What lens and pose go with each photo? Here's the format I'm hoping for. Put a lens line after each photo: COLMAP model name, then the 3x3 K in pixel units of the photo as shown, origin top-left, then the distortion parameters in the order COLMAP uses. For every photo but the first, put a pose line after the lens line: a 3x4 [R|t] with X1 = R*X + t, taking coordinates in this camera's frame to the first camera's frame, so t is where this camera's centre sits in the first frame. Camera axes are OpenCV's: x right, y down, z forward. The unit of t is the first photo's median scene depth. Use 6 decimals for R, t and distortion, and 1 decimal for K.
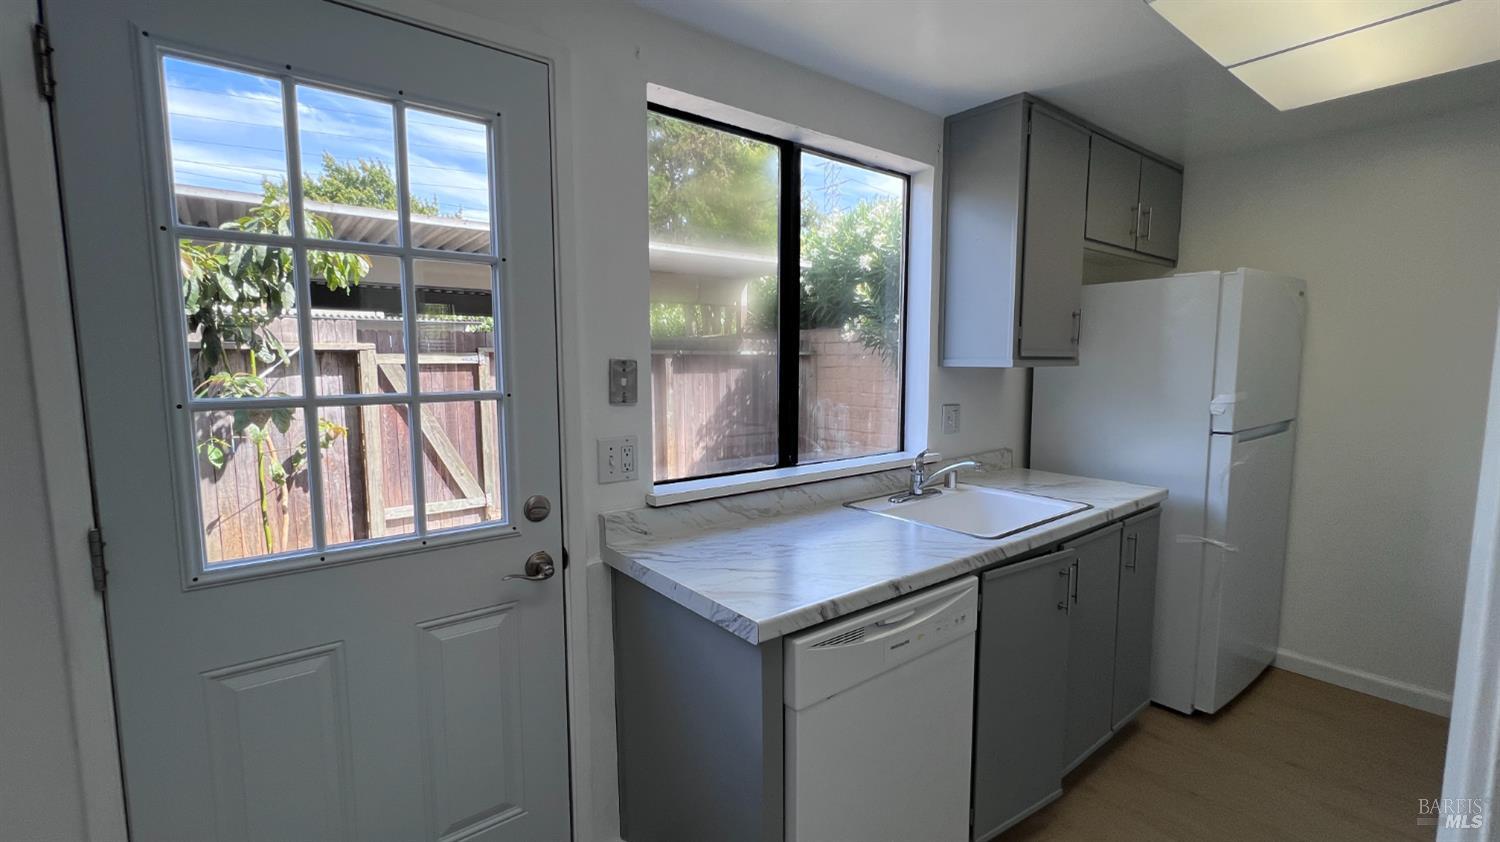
lens RADIAL K [[640.4, 0, 750.5], [0, 640.4, 425.5], [0, 0, 1]] dist [-0.000760, -0.000010]
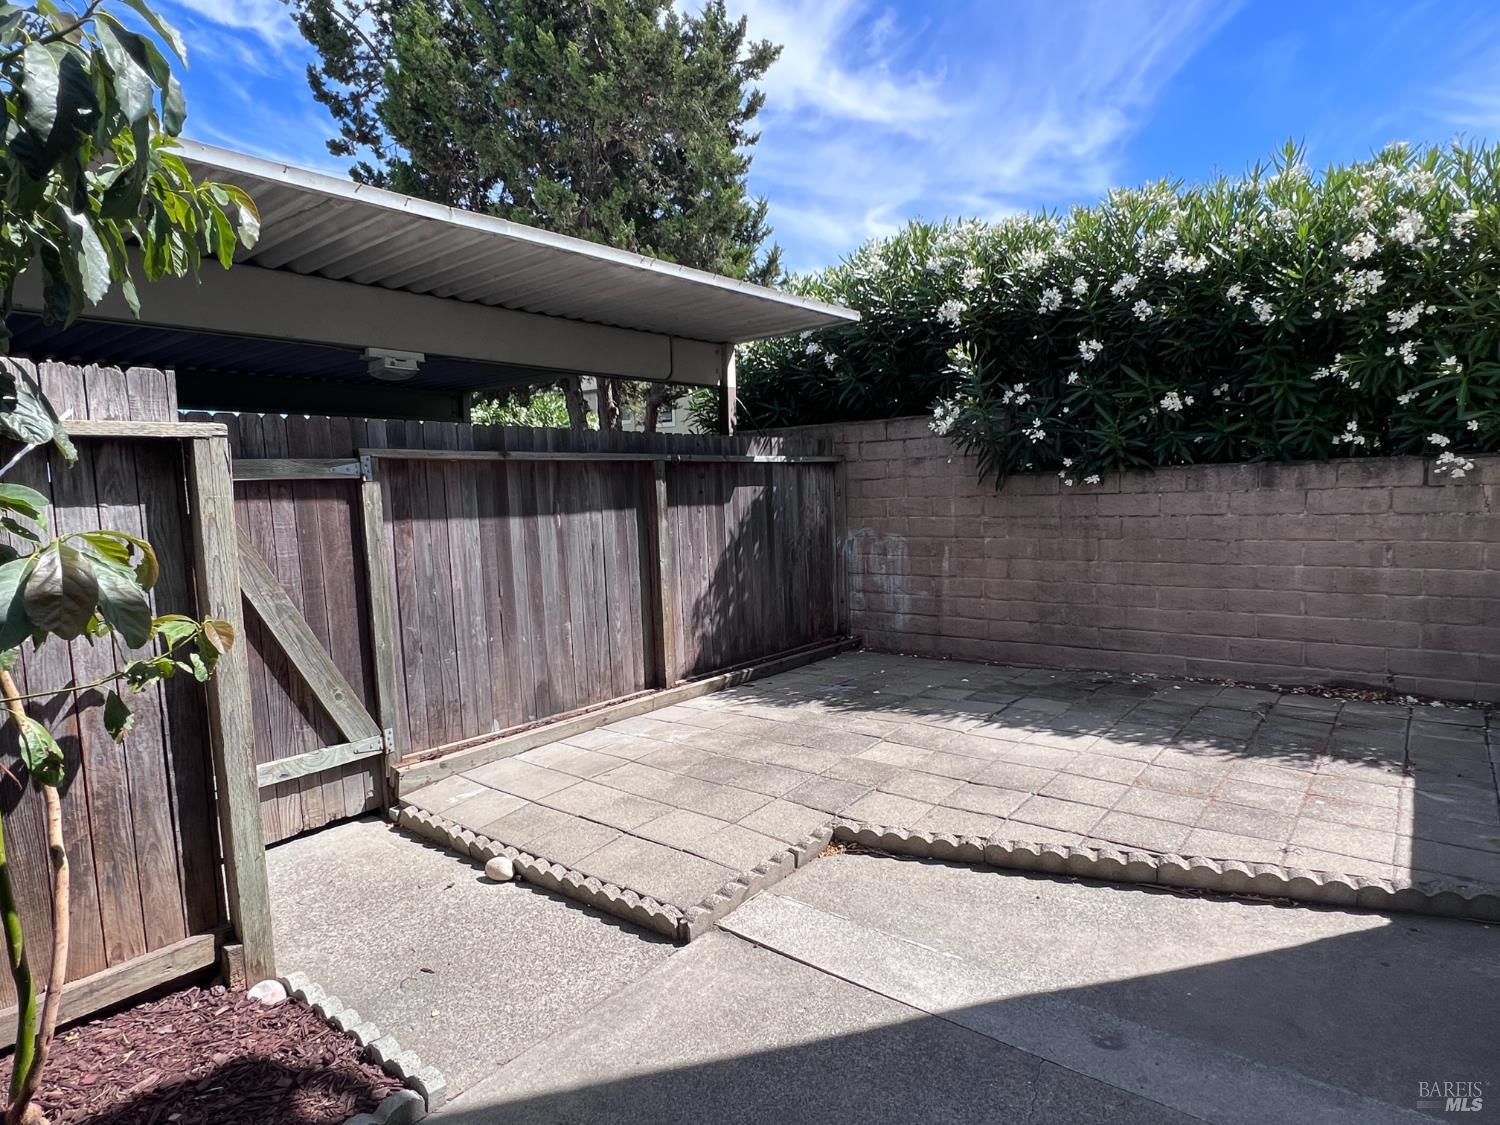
lens RADIAL K [[851.0, 0, 750.2], [0, 851.0, 572.8], [0, 0, 1]] dist [-0.000286, -0.003794]
pose [[0.970184, -0.051143, 0.236911, -0.239840], [0.051803, 0.998651, 0.003442, -0.006467], [-0.236768, 0.008933, 0.971525, 0.221940]]
